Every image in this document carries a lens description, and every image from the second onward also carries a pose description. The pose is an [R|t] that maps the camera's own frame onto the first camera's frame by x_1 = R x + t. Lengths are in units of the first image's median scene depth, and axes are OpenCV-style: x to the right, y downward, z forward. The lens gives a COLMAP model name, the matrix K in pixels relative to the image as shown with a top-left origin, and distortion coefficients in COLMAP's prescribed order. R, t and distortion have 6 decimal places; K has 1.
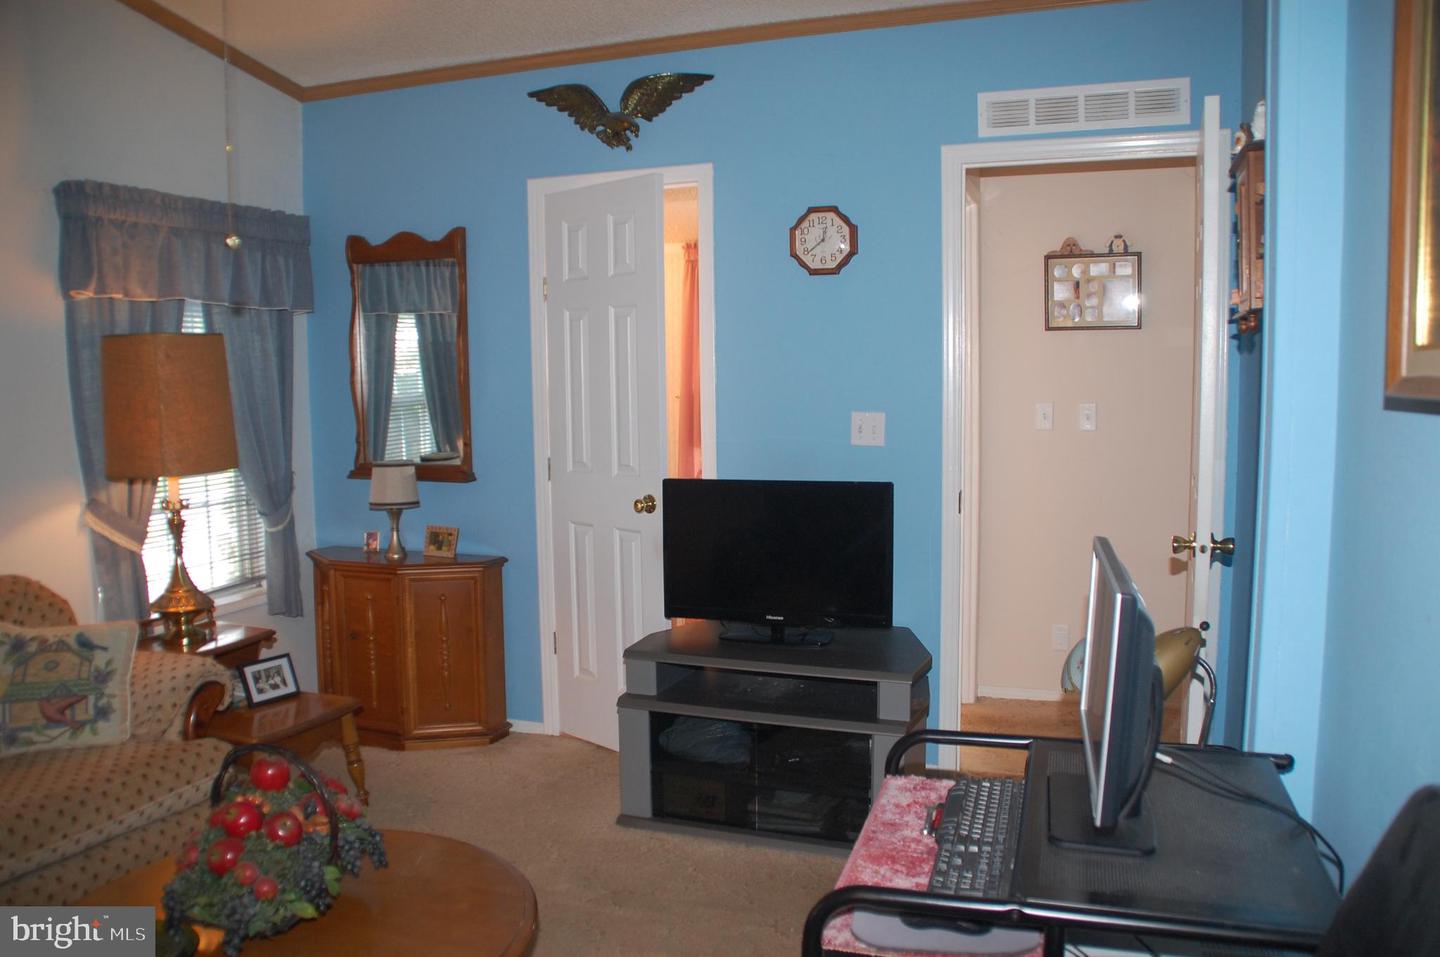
lens RADIAL K [[1126.0, 0, 739.9], [0, 1126.0, 491.4], [0, 0, 1]] dist [-0.164687, 0.112980]
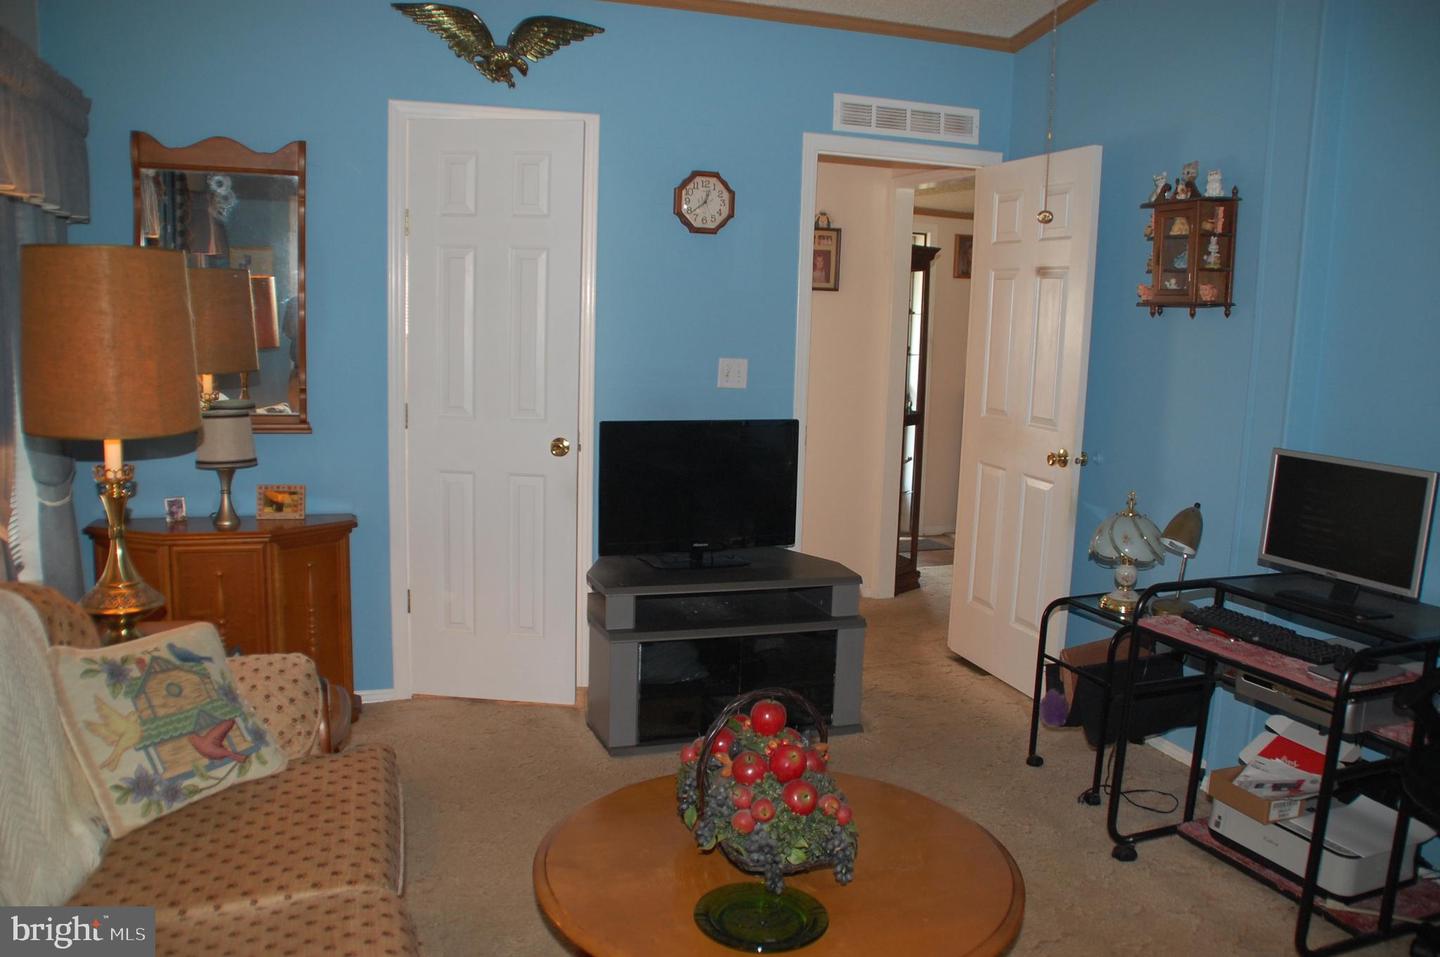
lens RADIAL K [[1126.0, 0, 739.9], [0, 1126.0, 491.4], [0, 0, 1]] dist [-0.164687, 0.112980]
pose [[0.763354, -0.064474, 0.642755, -0.624655], [0.028622, 0.997405, 0.066056, -0.011622], [-0.645346, -0.032027, 0.763219, 0.128022]]
